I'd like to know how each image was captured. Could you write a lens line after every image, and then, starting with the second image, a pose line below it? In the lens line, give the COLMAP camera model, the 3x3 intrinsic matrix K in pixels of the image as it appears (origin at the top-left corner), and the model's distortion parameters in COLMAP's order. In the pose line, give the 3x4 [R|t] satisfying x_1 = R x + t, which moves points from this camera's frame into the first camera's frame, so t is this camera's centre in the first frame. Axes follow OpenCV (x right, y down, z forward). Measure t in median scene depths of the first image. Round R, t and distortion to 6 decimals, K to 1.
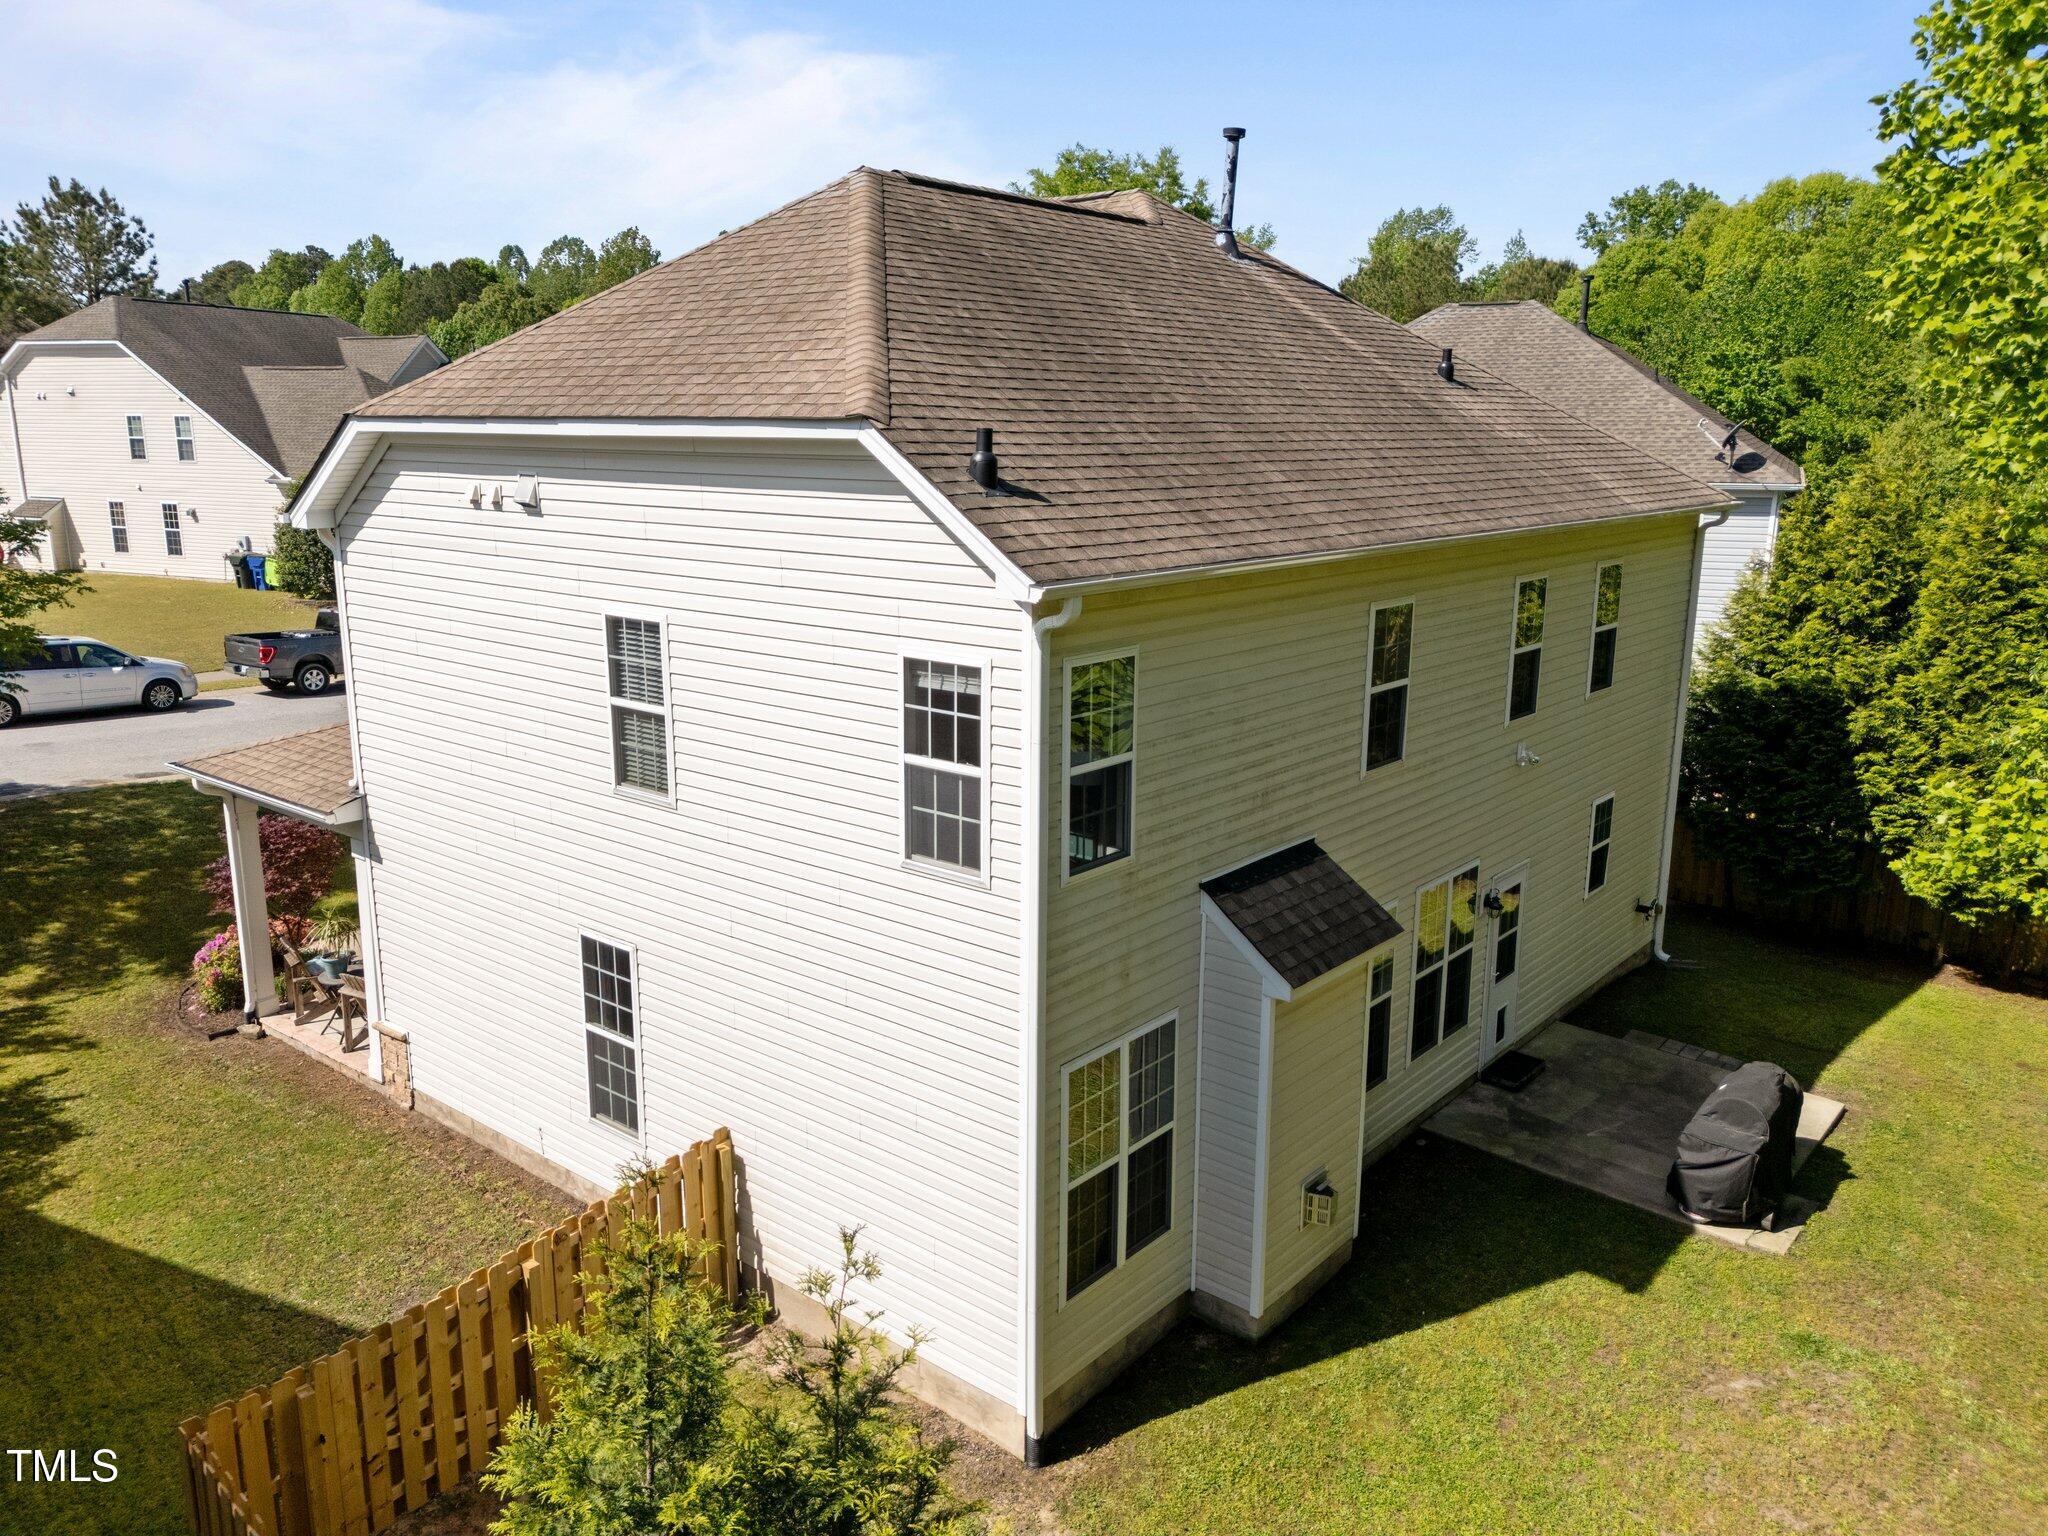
lens RADIAL K [[1516.1, 0, 1026.1], [0, 1516.1, 762.2], [0, 0, 1]] dist [0.044987, -0.007402]
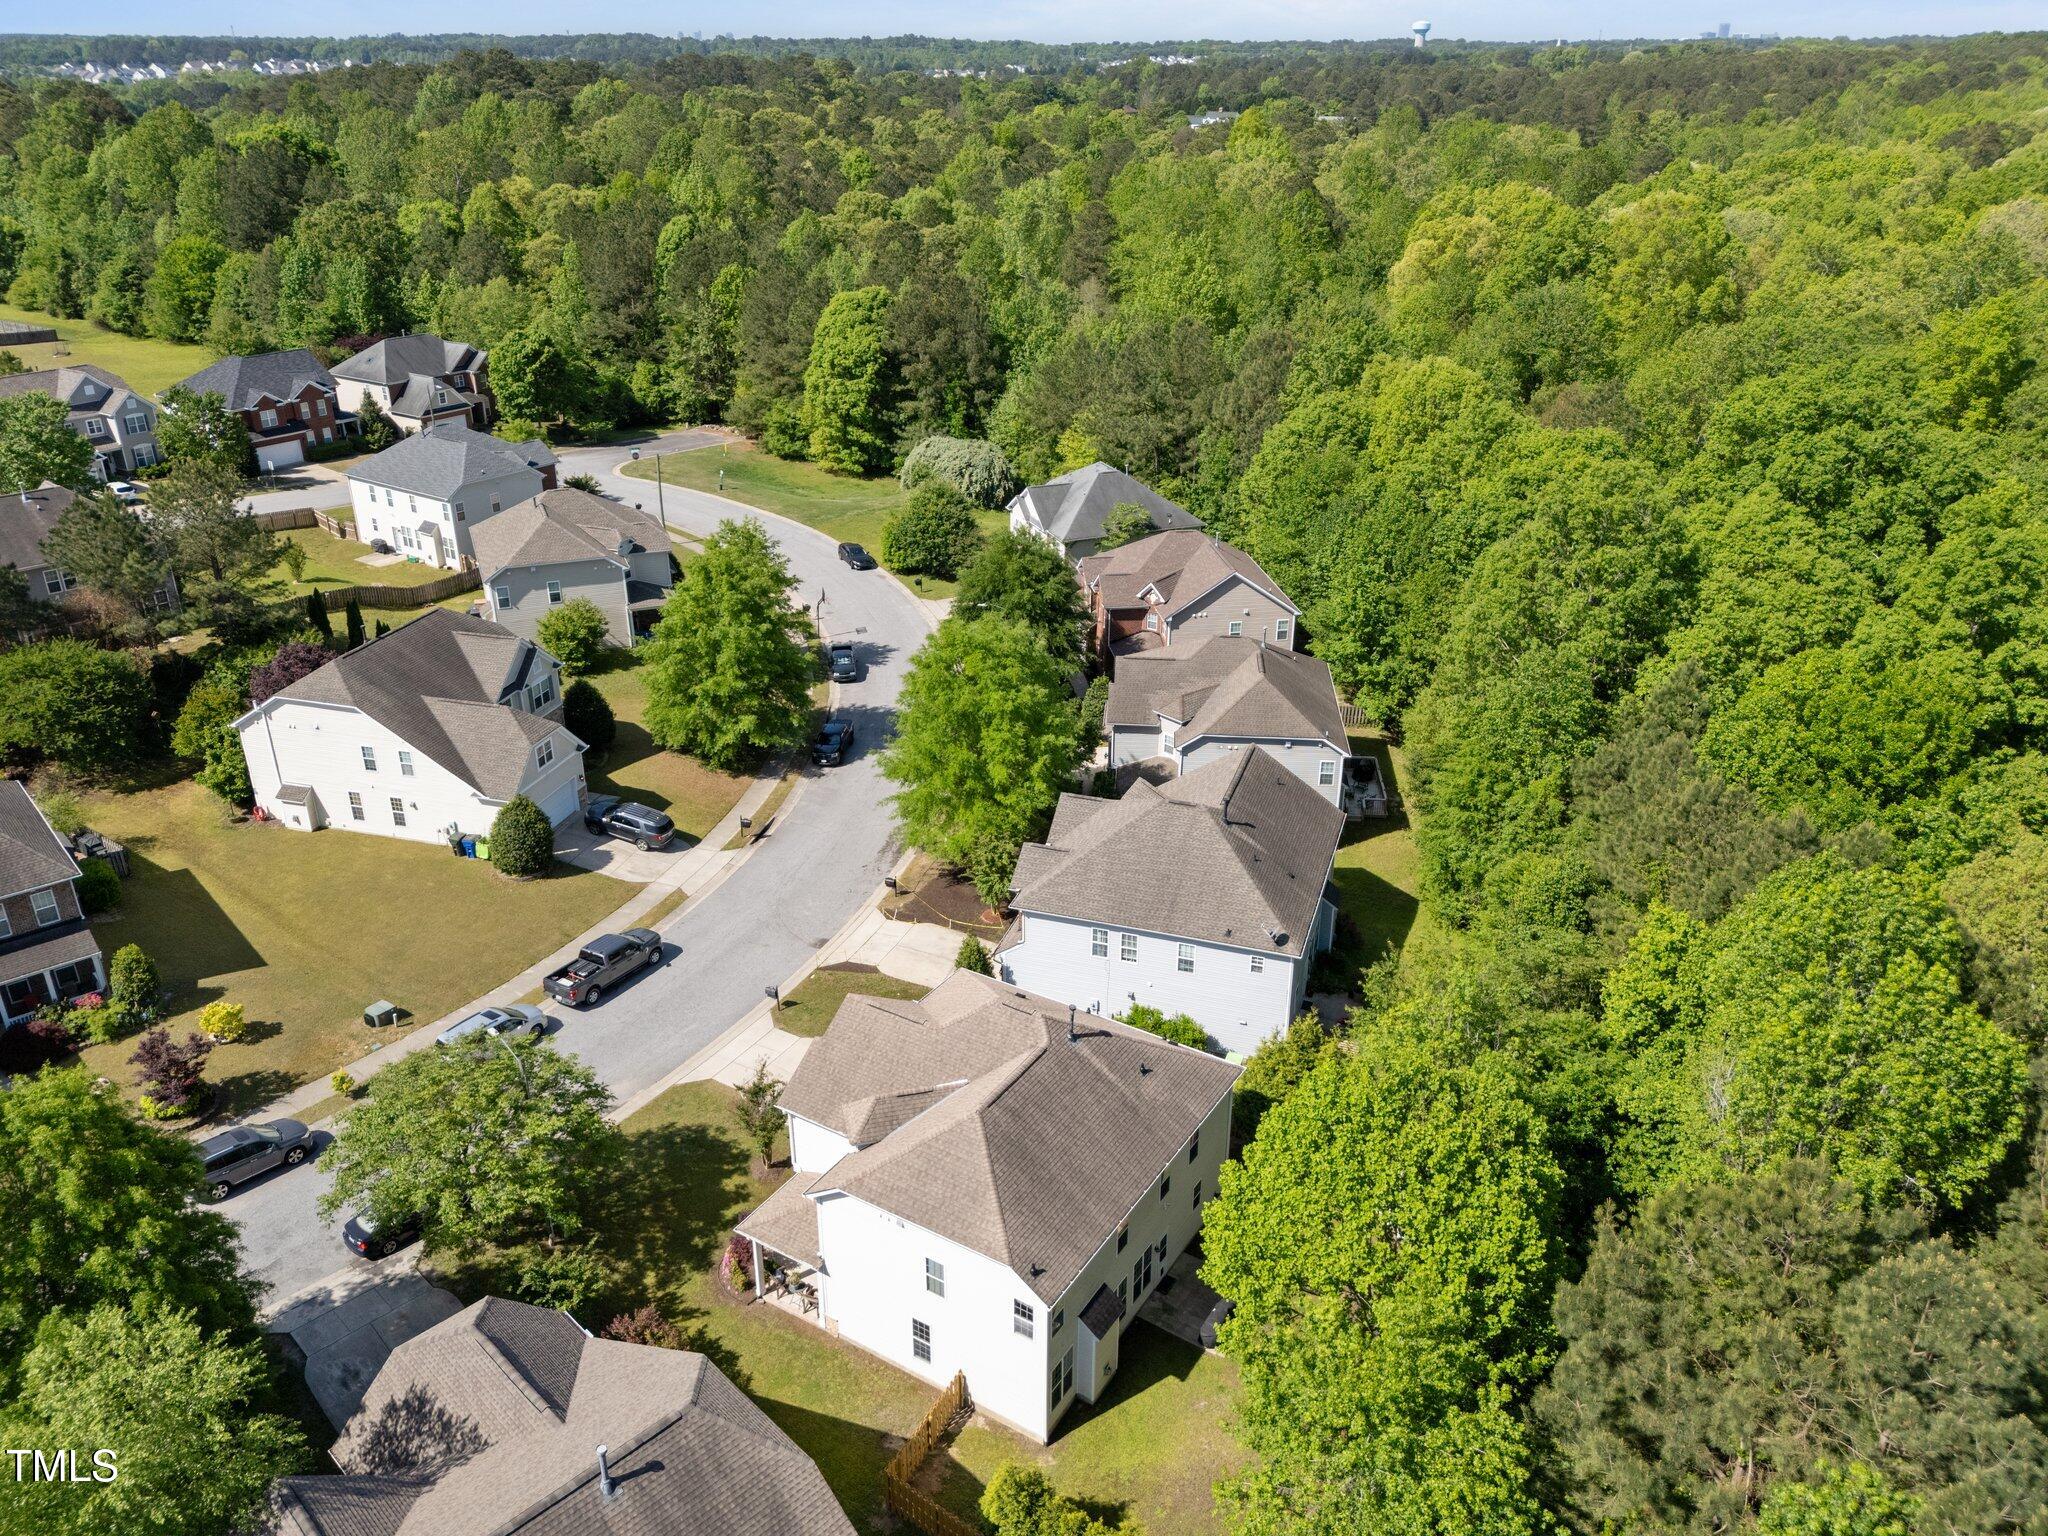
lens RADIAL K [[1516.1, 0, 1030.1], [0, 1516.1, 771.5], [0, 0, 1]] dist [0.044987, -0.007402]
pose [[0.990196, -0.068343, 0.121827, -0.251849], [0.039548, 0.973617, 0.224737, -1.375749], [-0.133972, -0.217715, 0.966774, -1.613061]]
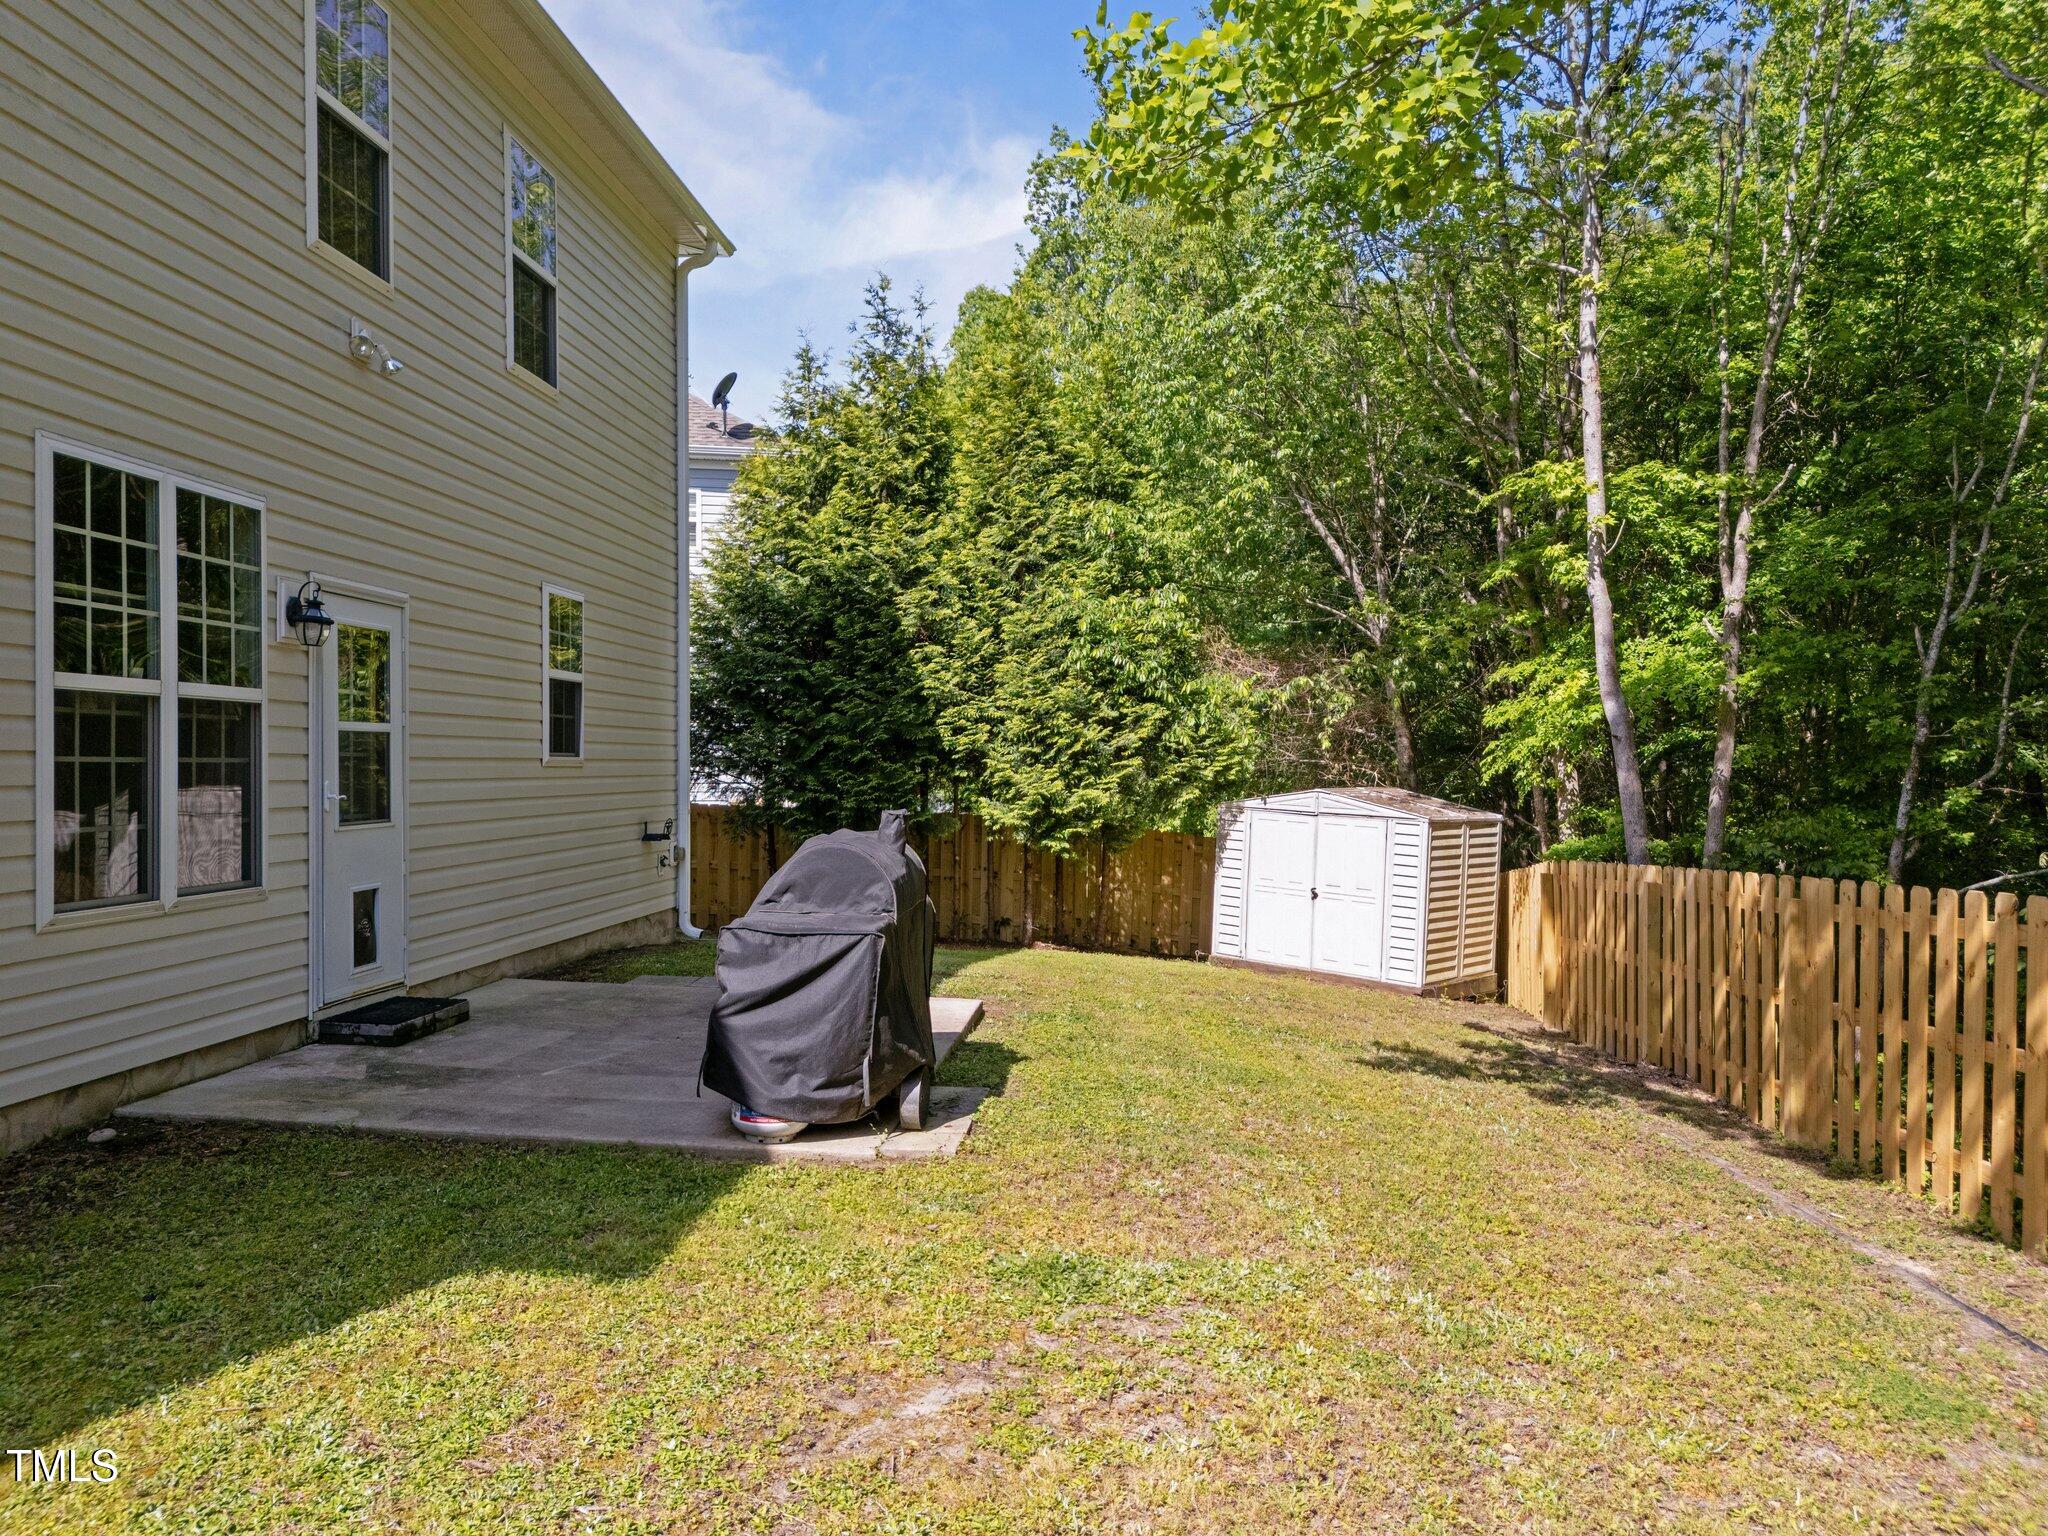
lens RADIAL K [[1516.1, 0, 1029.7], [0, 1516.1, 778.3], [0, 0, 1]] dist [0.044987, -0.007402]
pose [[0.819152, -0.013430, 0.573419, 0.175770], [0.128555, 0.978591, -0.160727, 0.193762], [-0.558985, 0.205376, 0.803341, 0.414076]]
